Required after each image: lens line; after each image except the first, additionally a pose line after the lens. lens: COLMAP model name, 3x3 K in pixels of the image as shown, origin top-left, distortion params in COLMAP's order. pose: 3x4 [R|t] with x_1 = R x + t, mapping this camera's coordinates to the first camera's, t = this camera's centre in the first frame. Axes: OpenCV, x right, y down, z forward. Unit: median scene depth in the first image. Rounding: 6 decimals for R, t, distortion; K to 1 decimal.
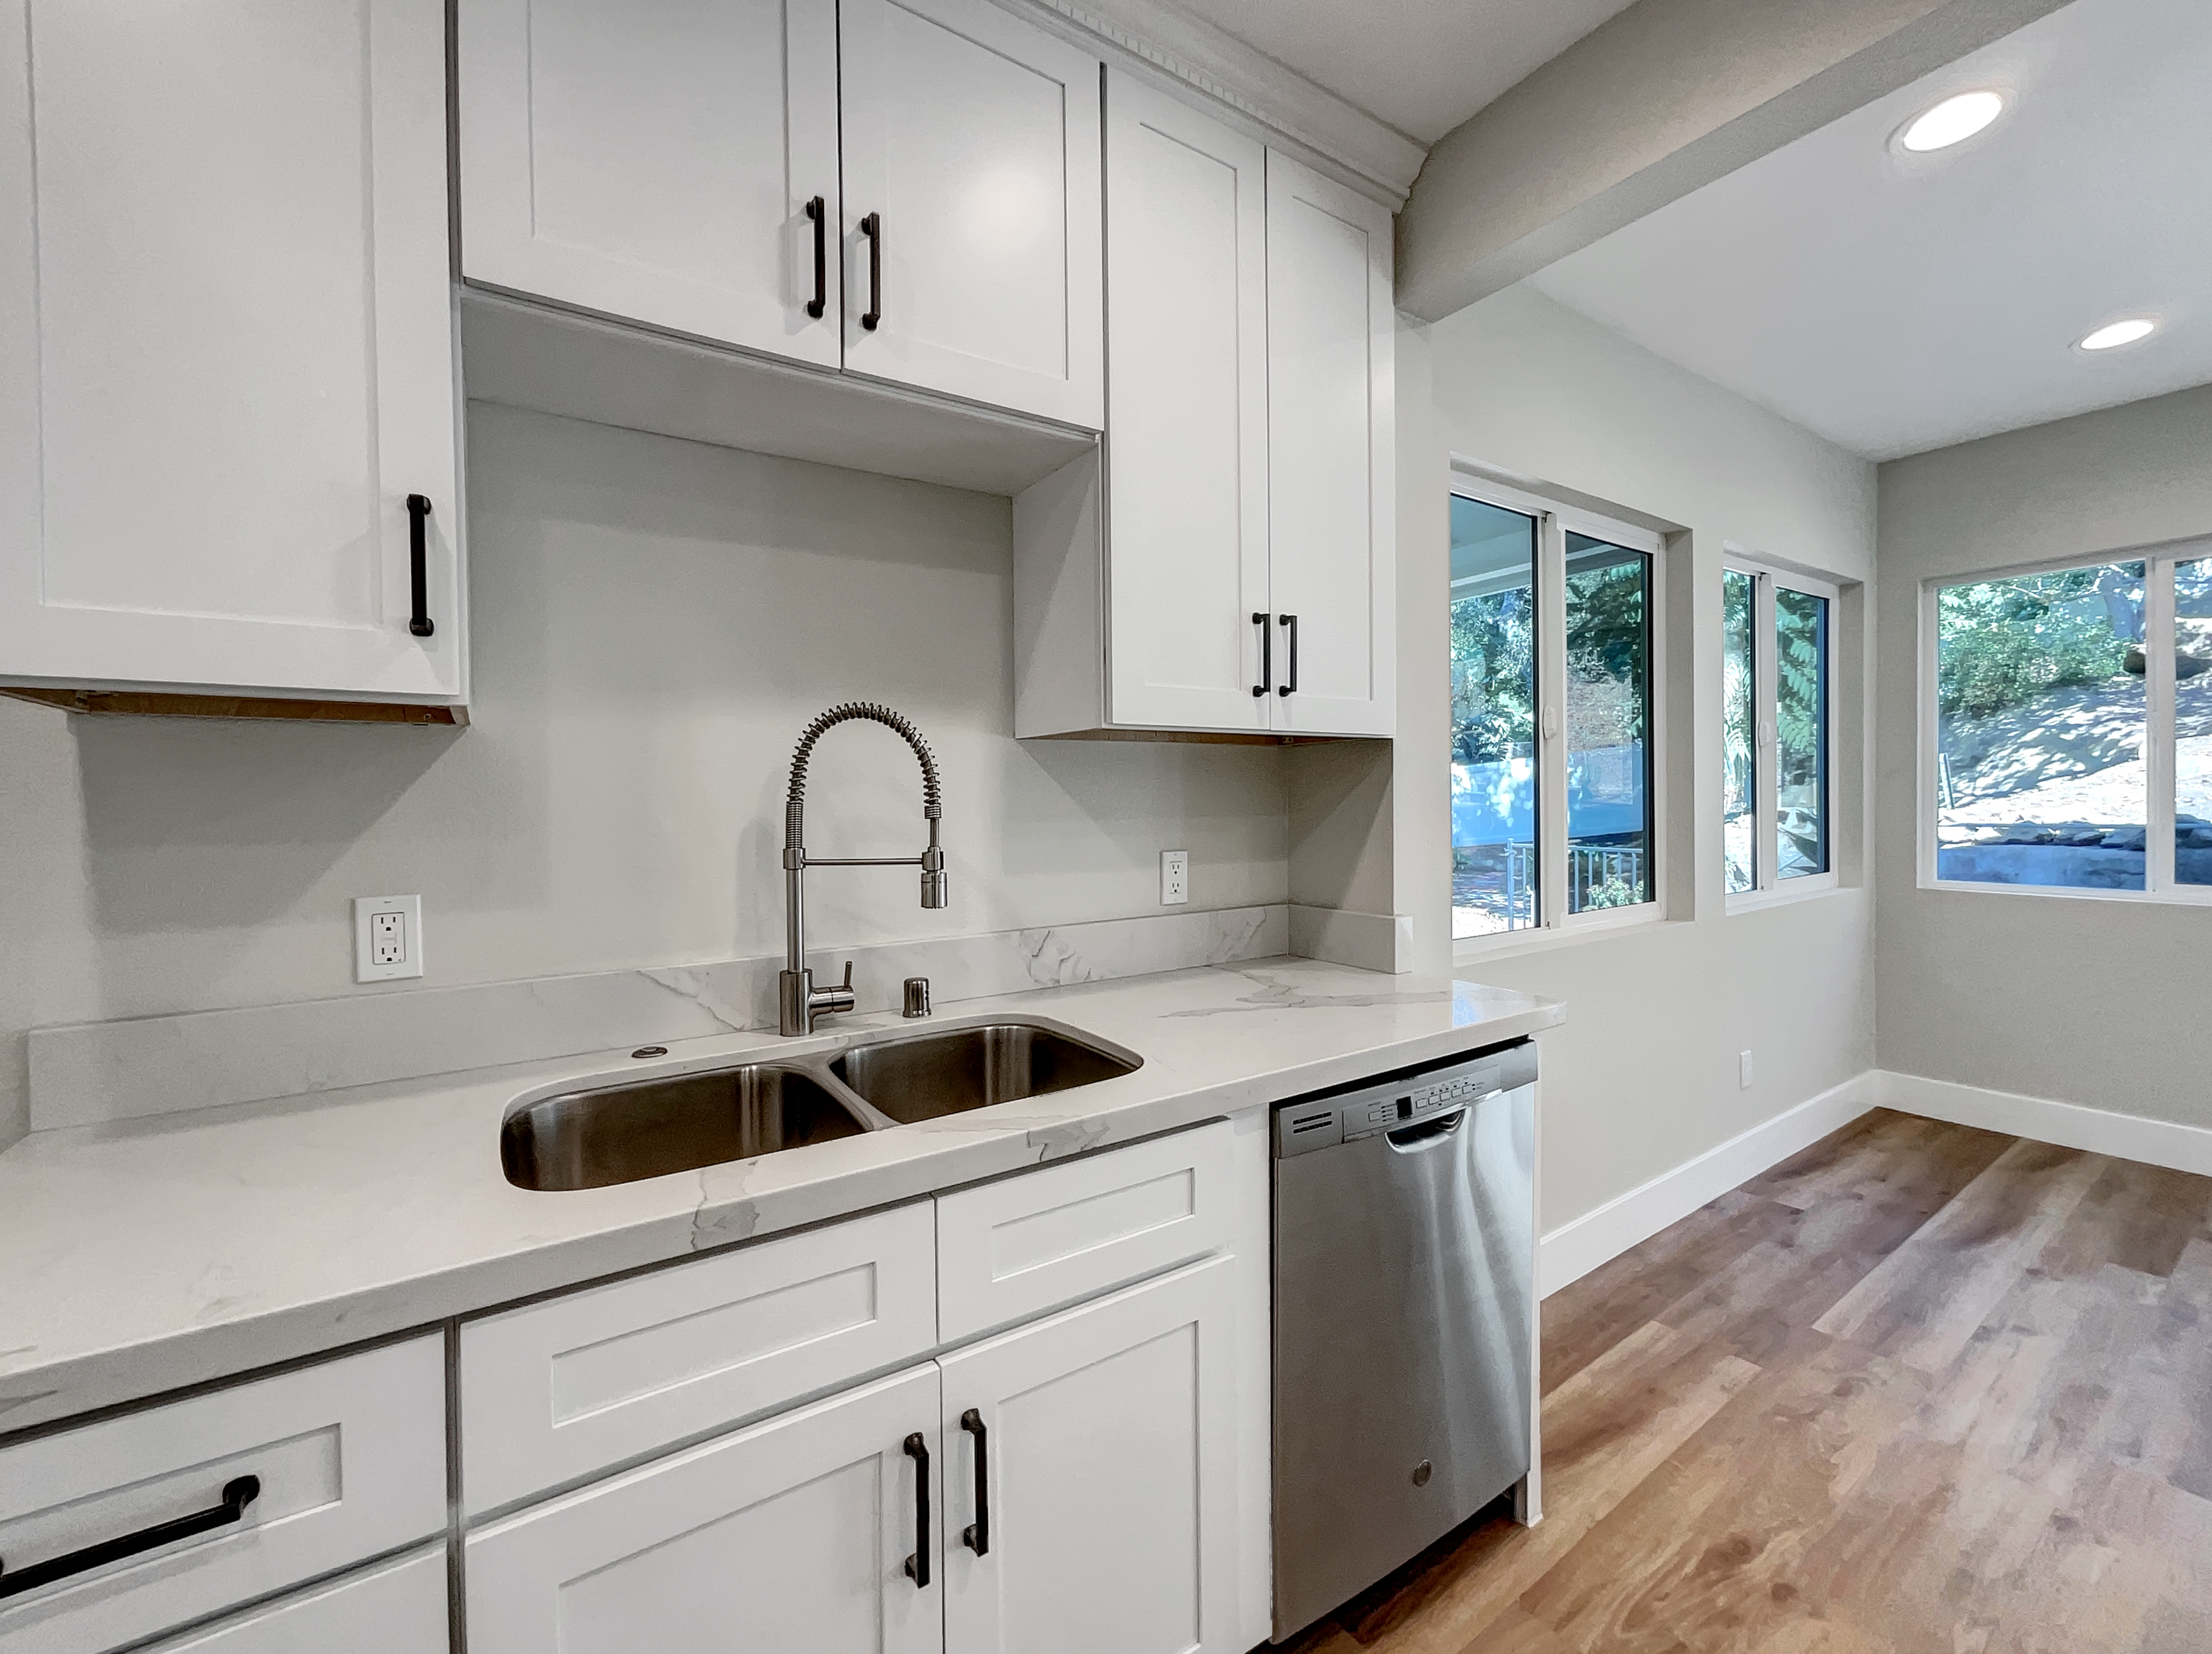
lens RADIAL K [[921.7, 0, 1100.2], [0, 921.7, 802.6], [0, 0, 1]] dist [0.000221, -0.000010]
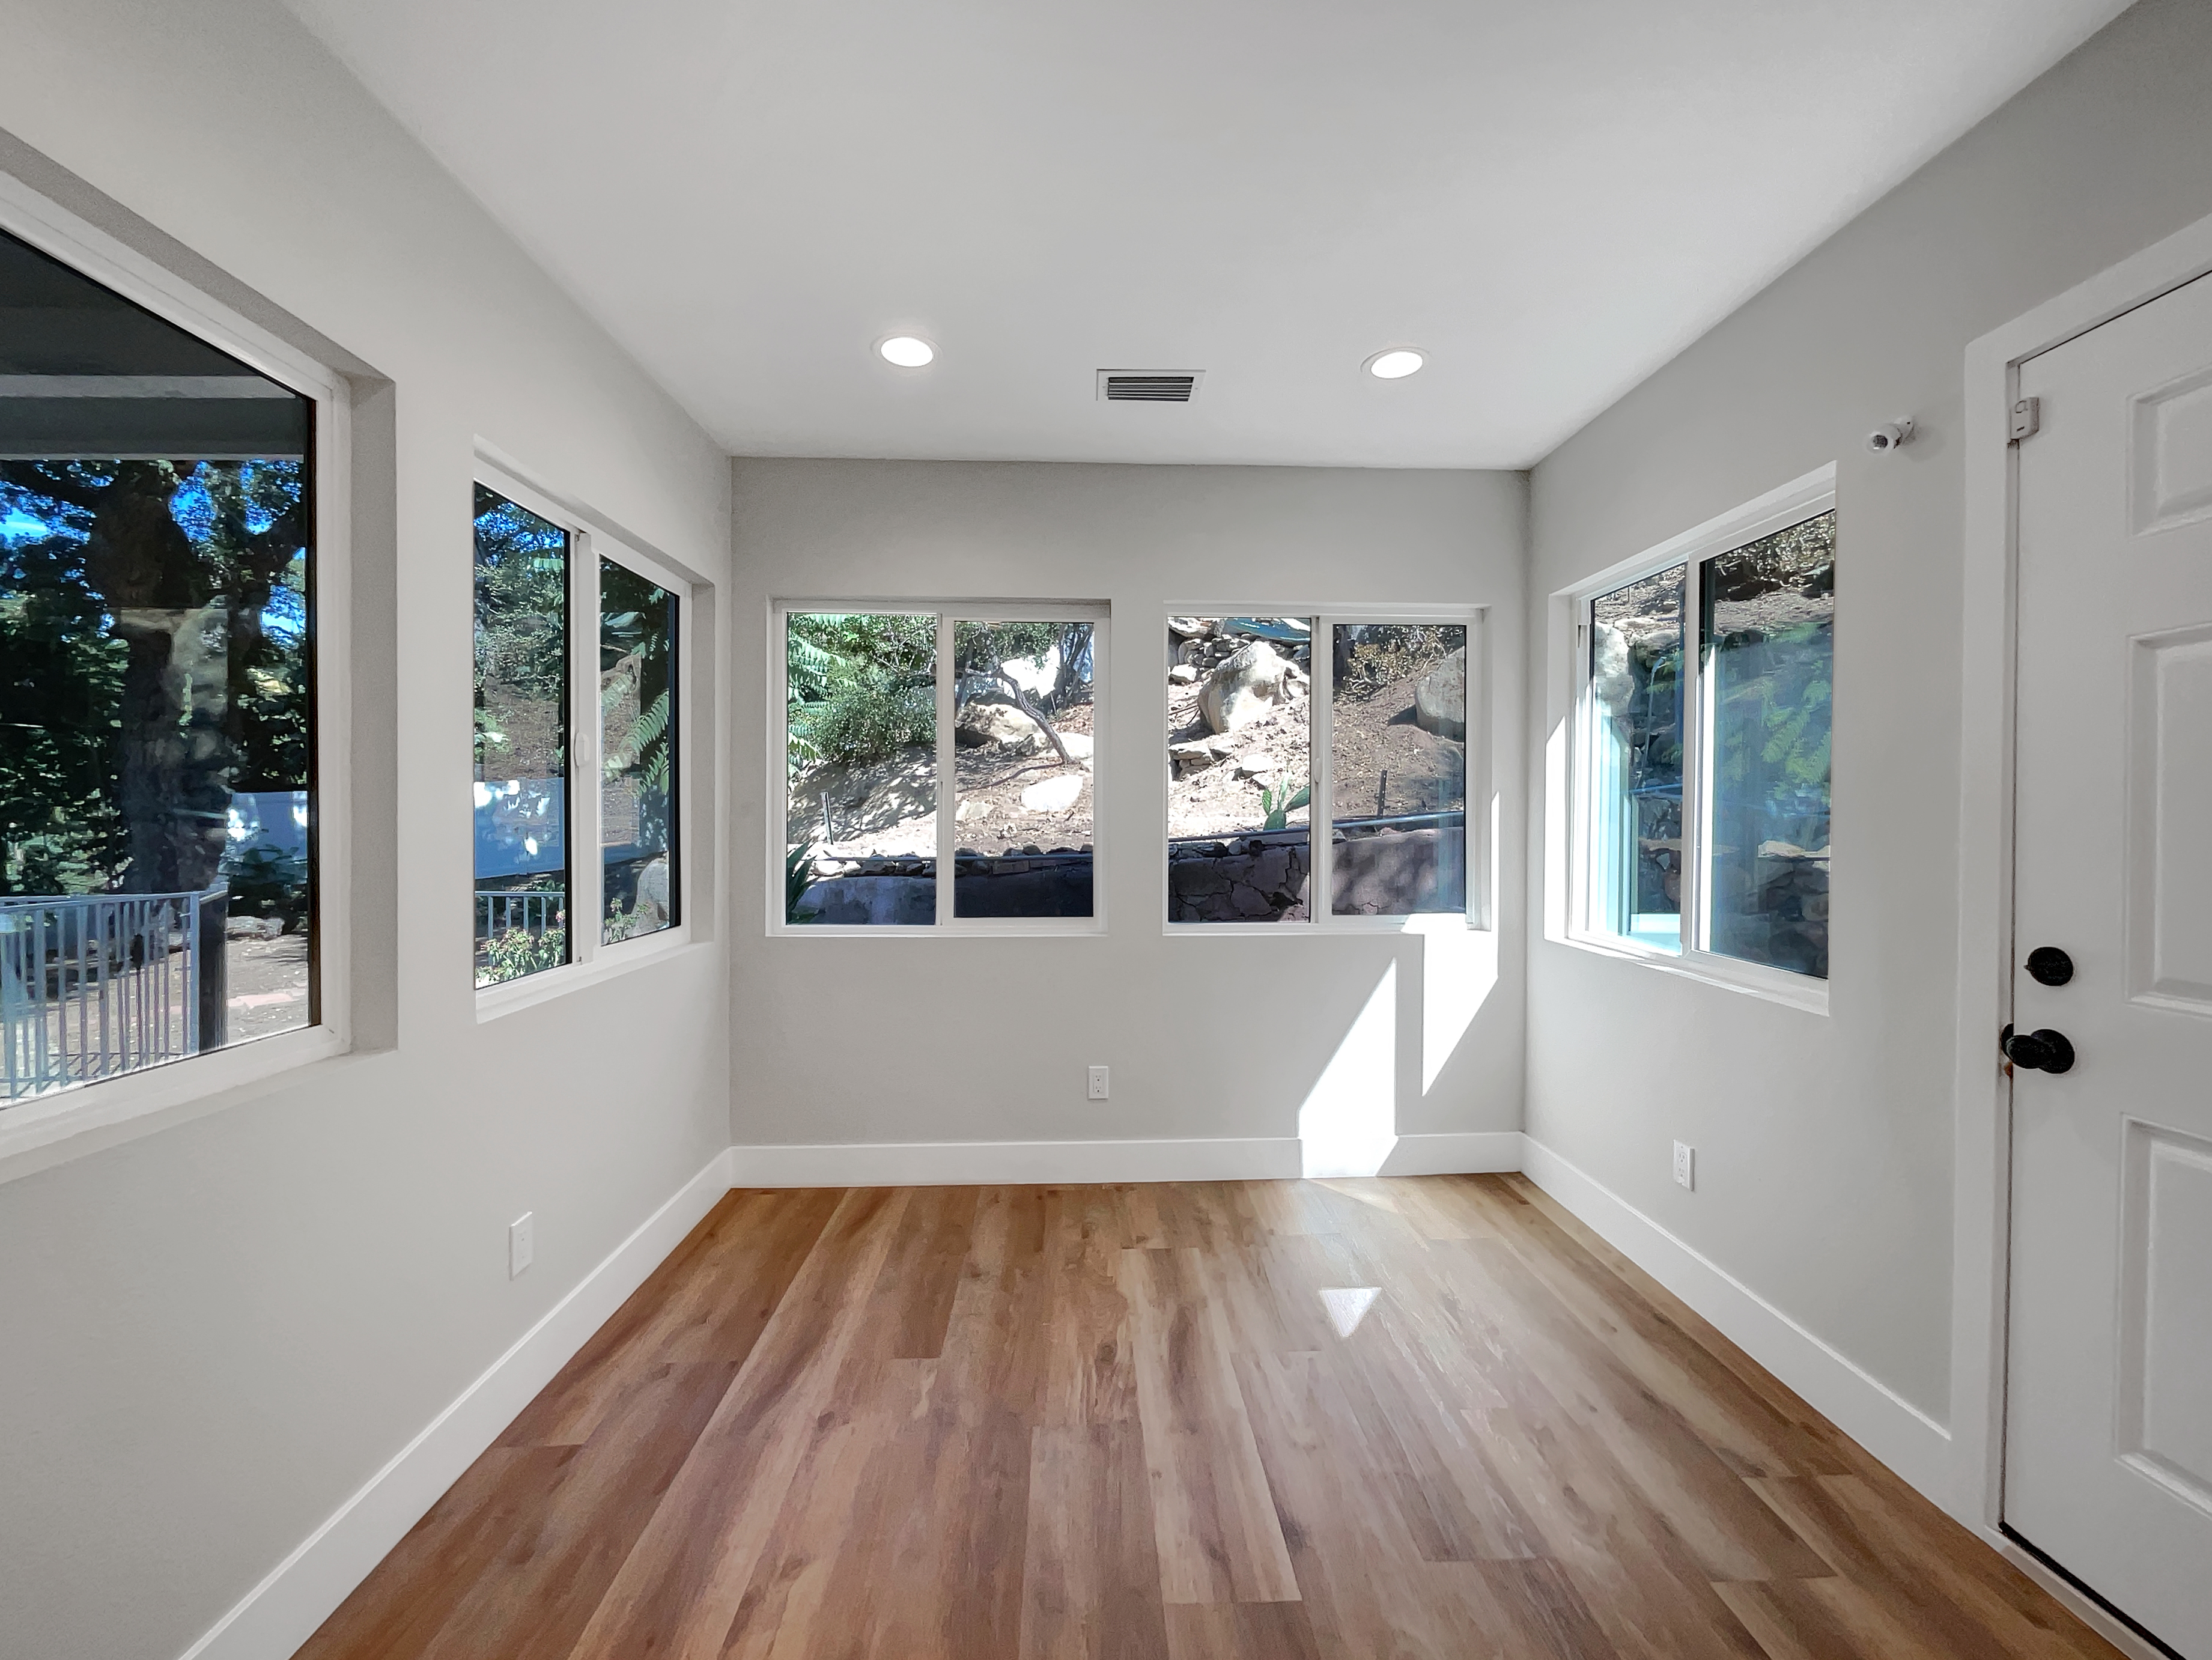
lens RADIAL K [[896.0, 0, 1099.8], [0, 896.0, 818.8], [0, 0, 1]] dist [-0.014516, -0.000003]
pose [[0.541389, 0.014996, 0.840638, 0.335345], [-0.001384, 0.999855, -0.016945, -0.007987], [-0.840771, 0.008010, 0.541332, 0.258464]]
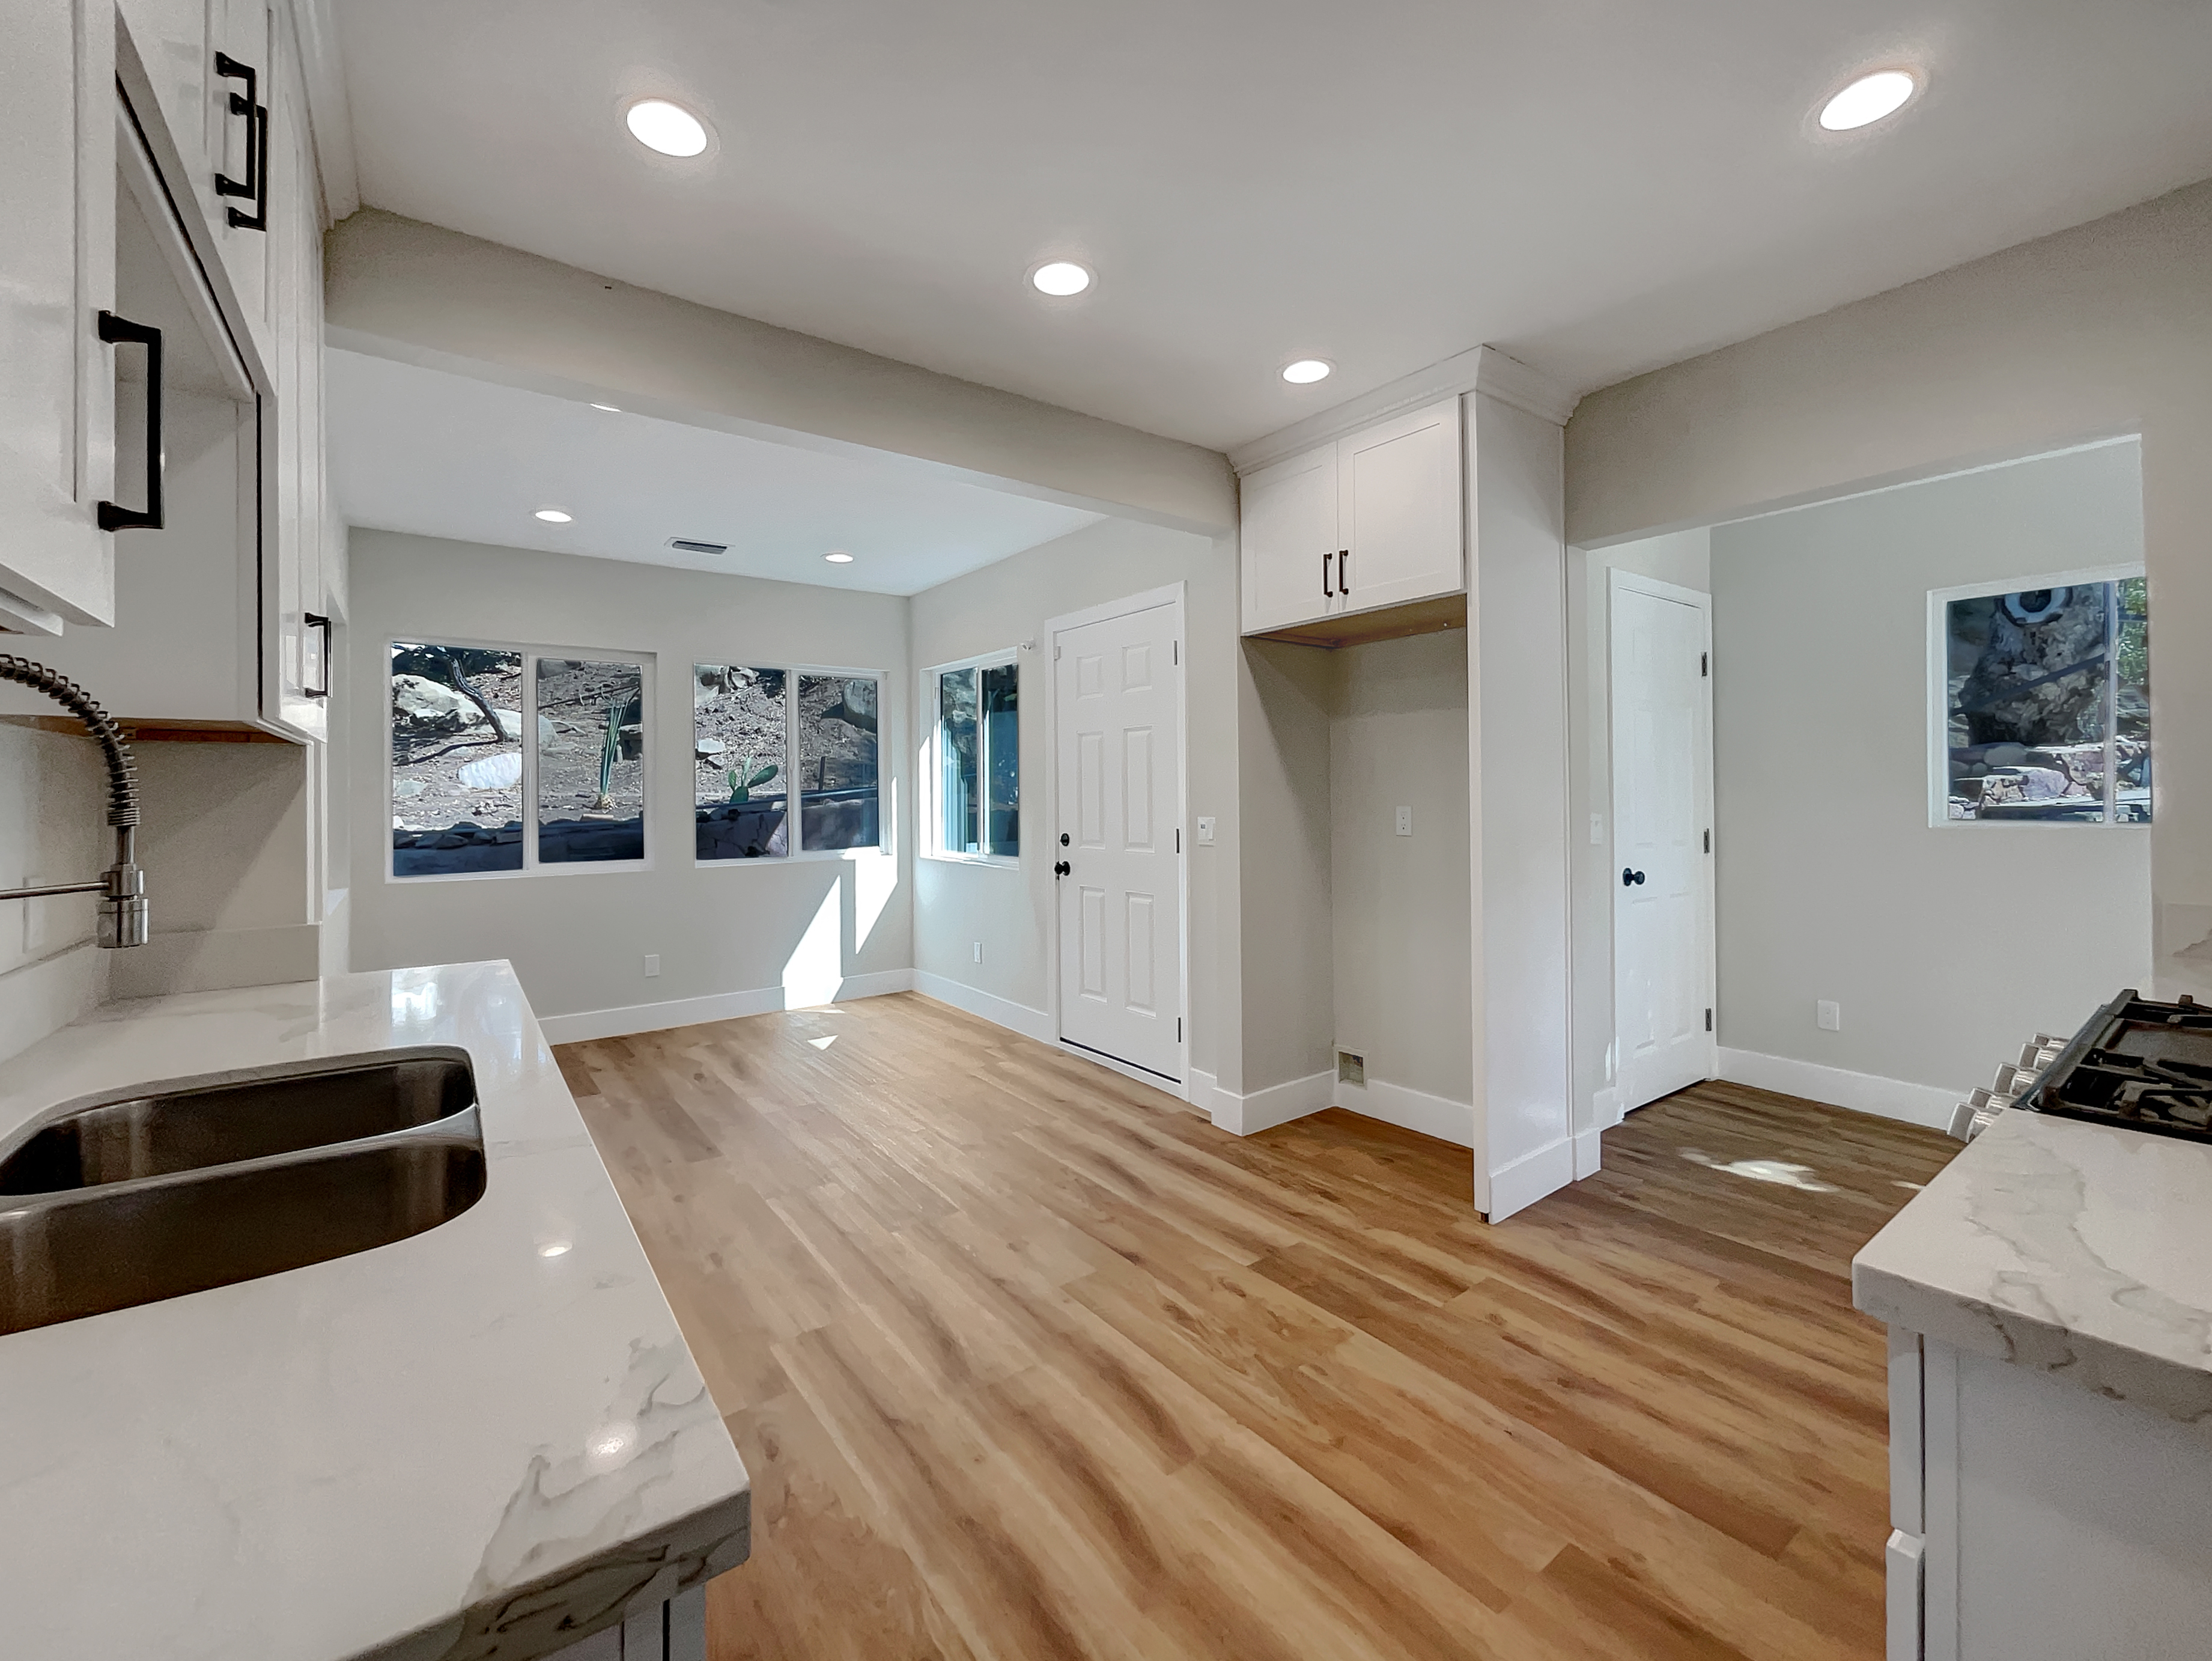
lens RADIAL K [[921.8, 0, 1100.2], [0, 921.8, 806.1], [0, 0, 1]] dist [0.000221, -0.000010]
pose [[-0.044236, -0.001731, 0.999020, -0.411371], [0.018669, 0.999822, 0.002559, 0.005660], [-0.998847, 0.018764, -0.044196, 0.103607]]
